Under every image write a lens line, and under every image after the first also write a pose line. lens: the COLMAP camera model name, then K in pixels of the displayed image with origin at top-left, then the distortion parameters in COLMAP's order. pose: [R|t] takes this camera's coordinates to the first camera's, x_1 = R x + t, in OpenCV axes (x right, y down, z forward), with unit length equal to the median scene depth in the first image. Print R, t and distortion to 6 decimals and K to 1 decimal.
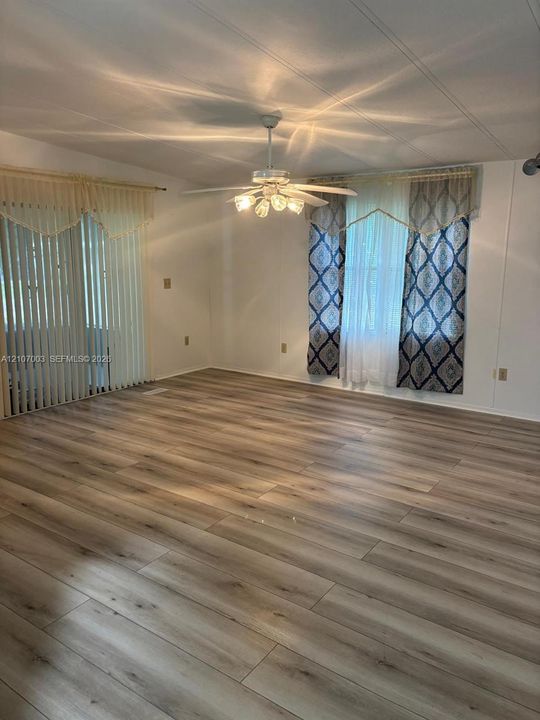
lens RADIAL K [[530.4, 0, 265.0], [0, 530.4, 359.6], [0, 0, 1]] dist [0.017963, -0.018620]
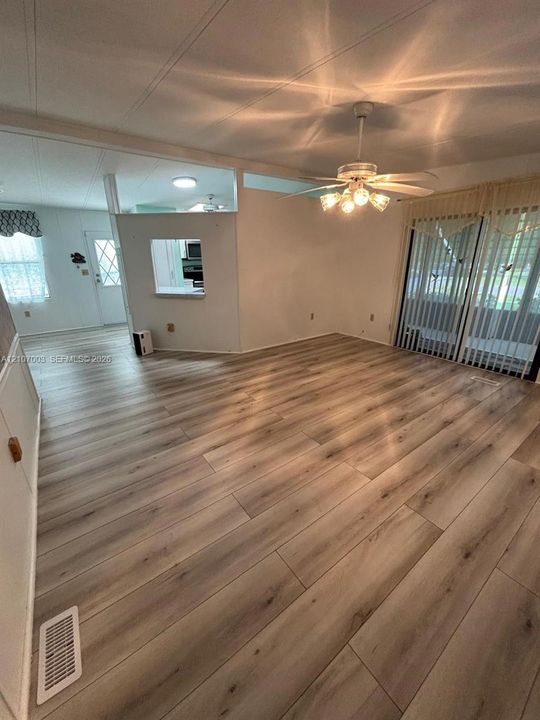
lens RADIAL K [[287.3, 0, 273.0], [0, 287.3, 359.2], [0, 0, 1]] dist [-0.003353, -0.000171]
pose [[-0.299456, 0.323711, -0.897517, 0.685522], [-0.174490, 0.906240, 0.385075, -0.204987], [0.938019, 0.271920, -0.214894, 1.087428]]
